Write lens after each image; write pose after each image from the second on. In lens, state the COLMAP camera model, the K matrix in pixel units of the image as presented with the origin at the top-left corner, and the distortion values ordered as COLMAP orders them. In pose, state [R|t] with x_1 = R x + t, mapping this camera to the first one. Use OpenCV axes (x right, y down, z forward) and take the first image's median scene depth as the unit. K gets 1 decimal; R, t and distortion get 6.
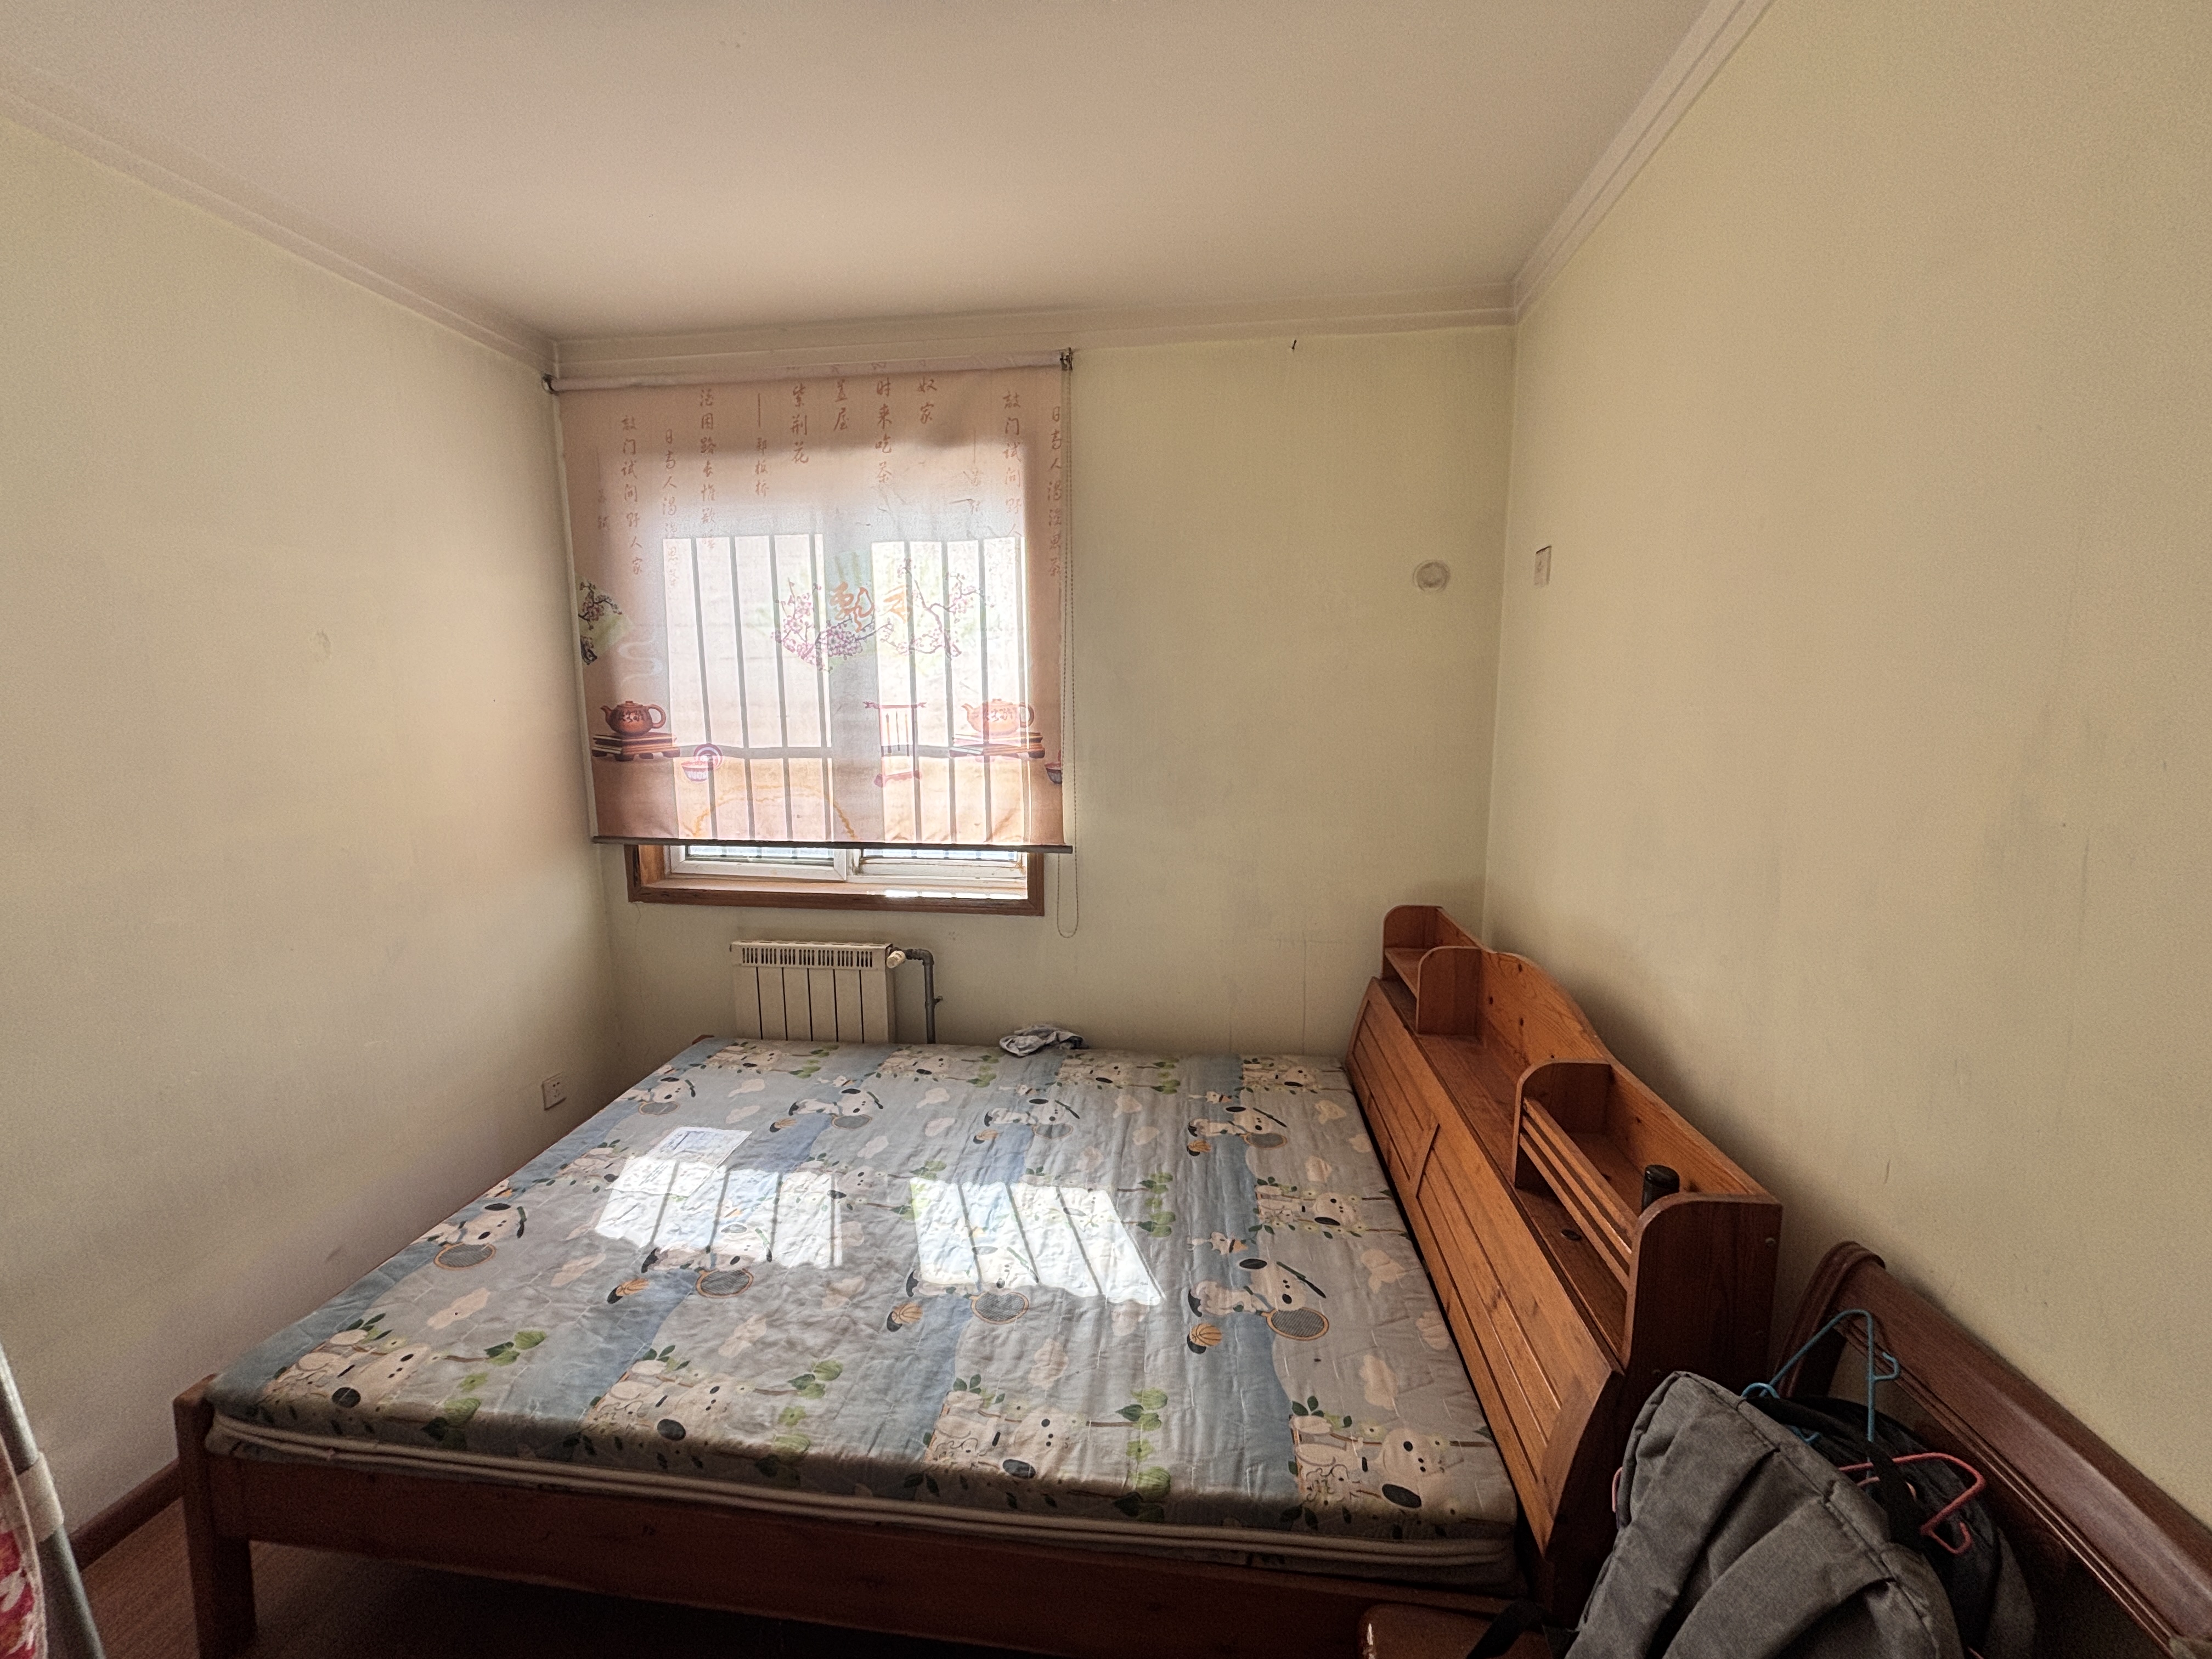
lens RADIAL K [[891.4, 0, 1102.0], [0, 891.4, 825.8], [0, 0, 1]] dist [0.007748, -0.000452]
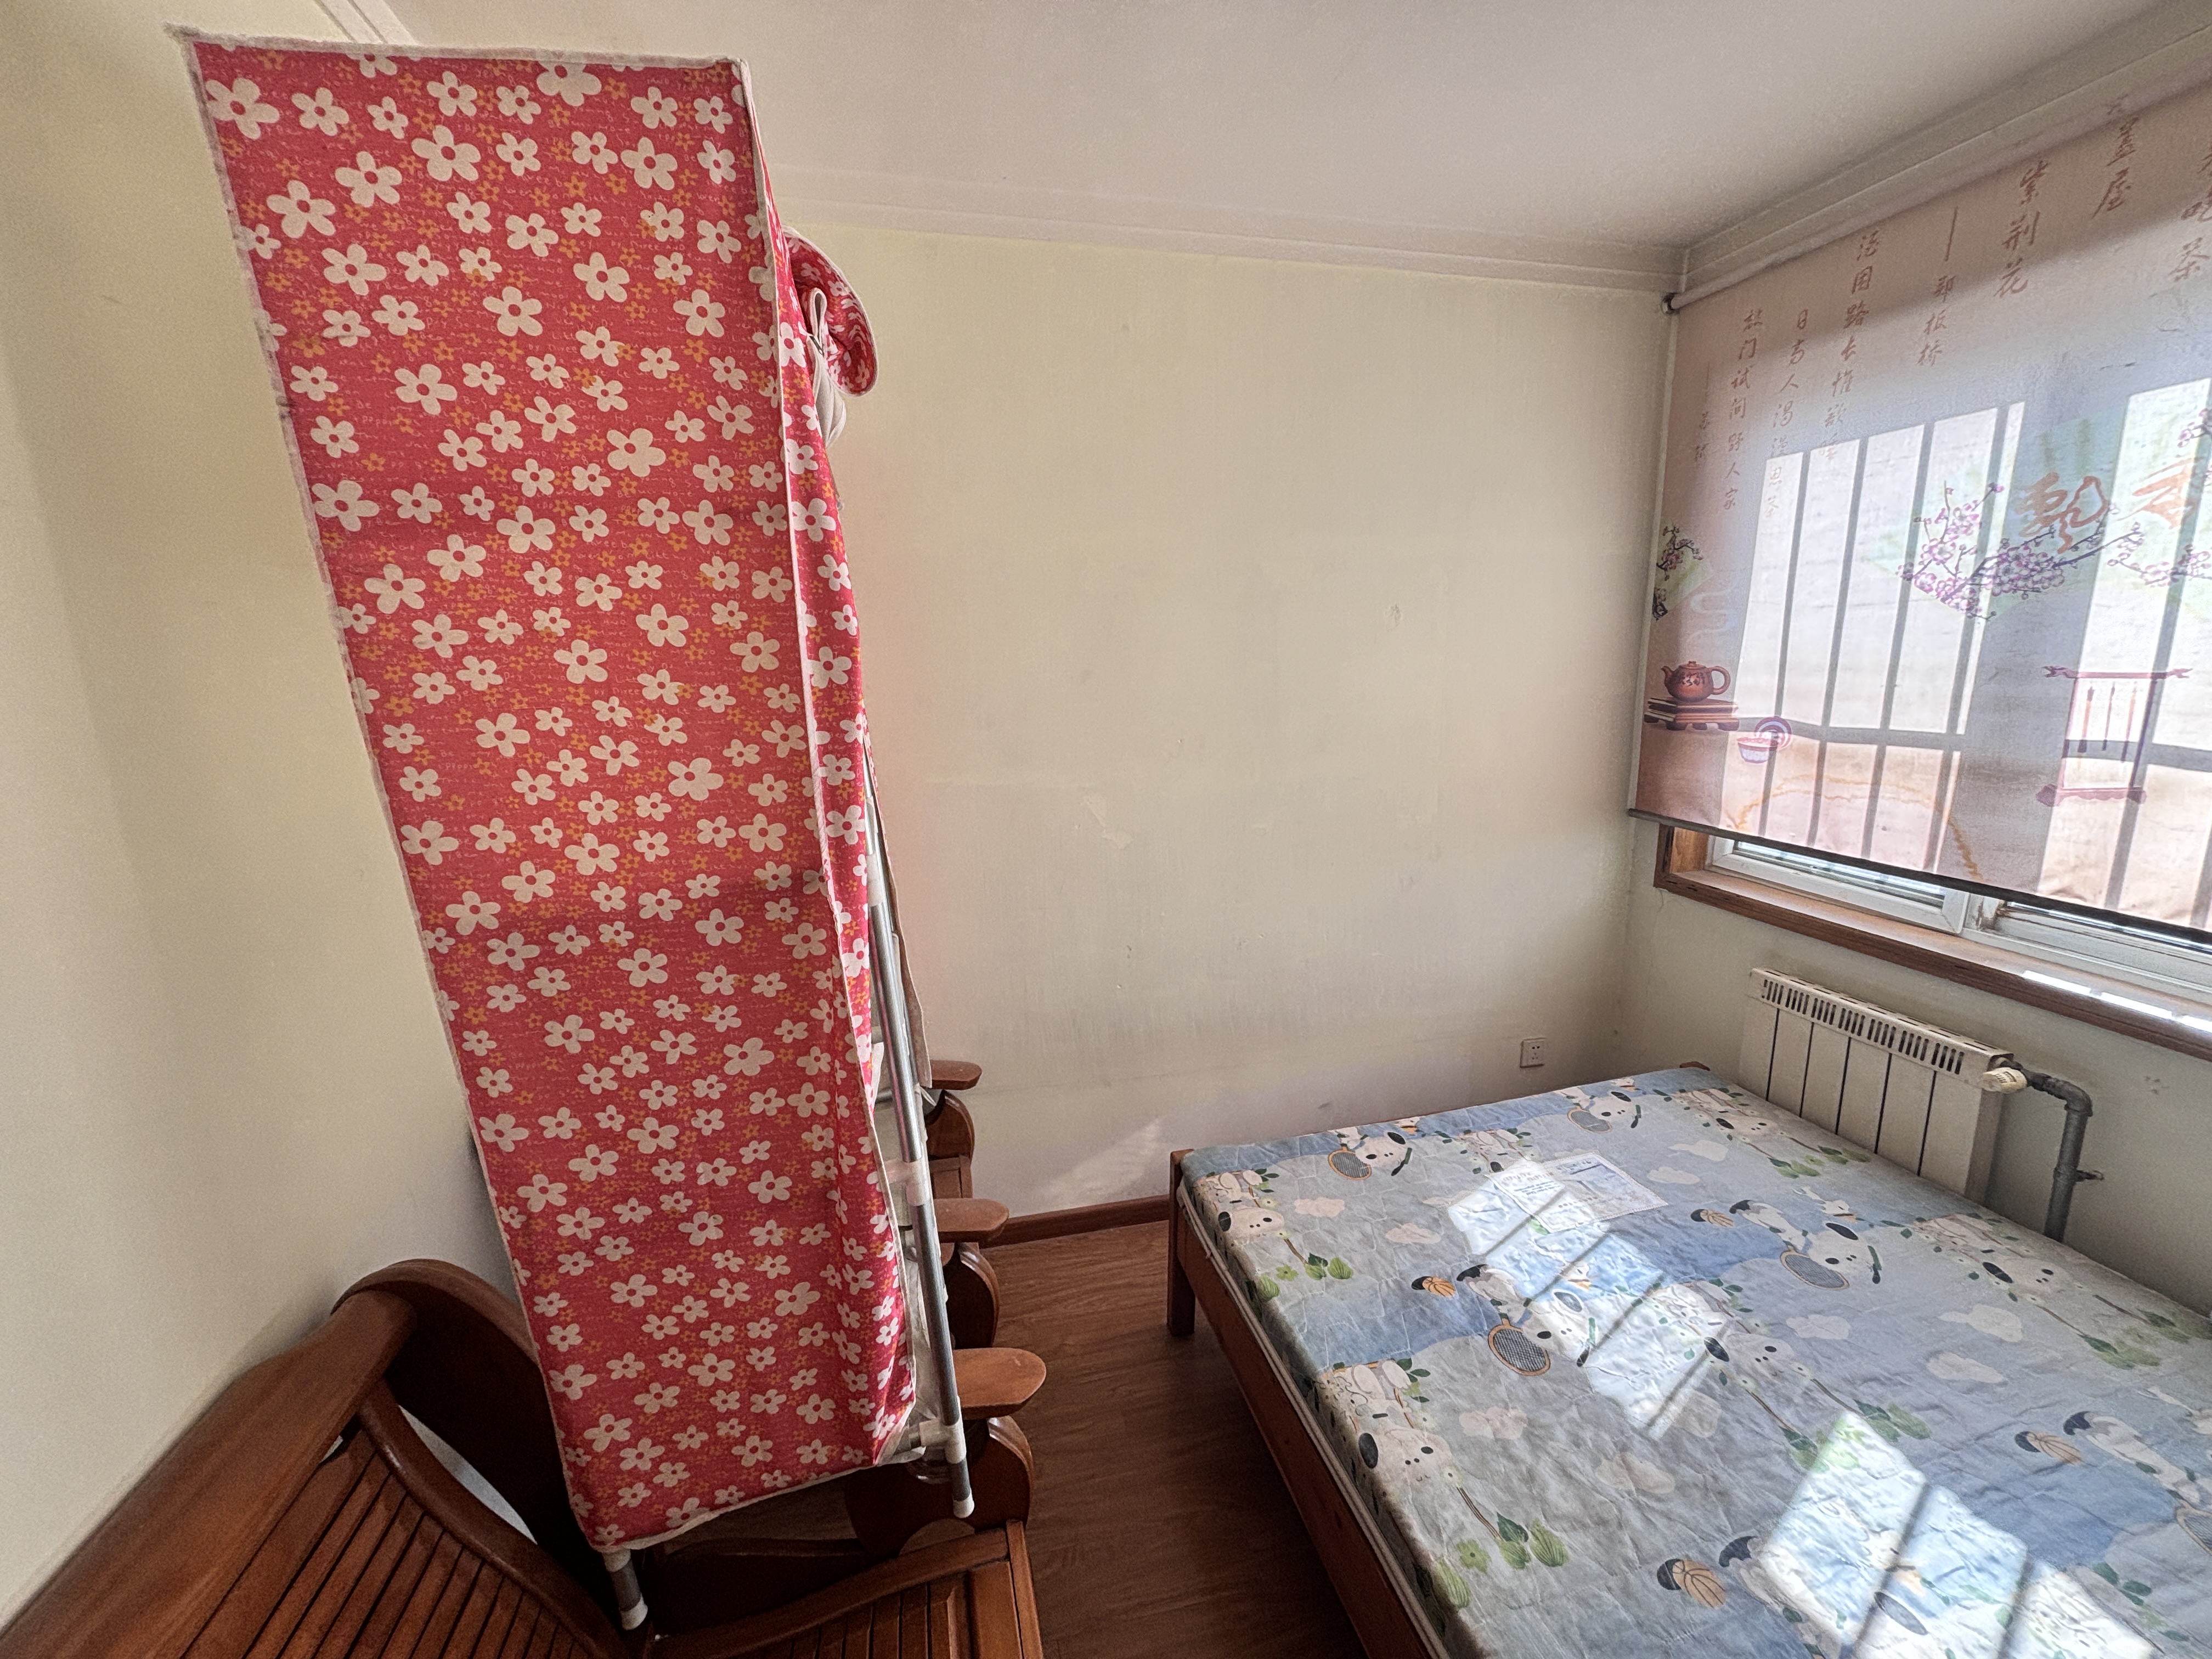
lens RADIAL K [[891.4, 0, 1102.0], [0, 891.4, 825.8], [0, 0, 1]] dist [0.007748, -0.000452]
pose [[0.363694, 0.178392, -0.914277, 0.087084], [-0.115264, 0.982567, 0.145865, -0.046712], [0.924360, 0.052333, 0.377916, 0.164785]]
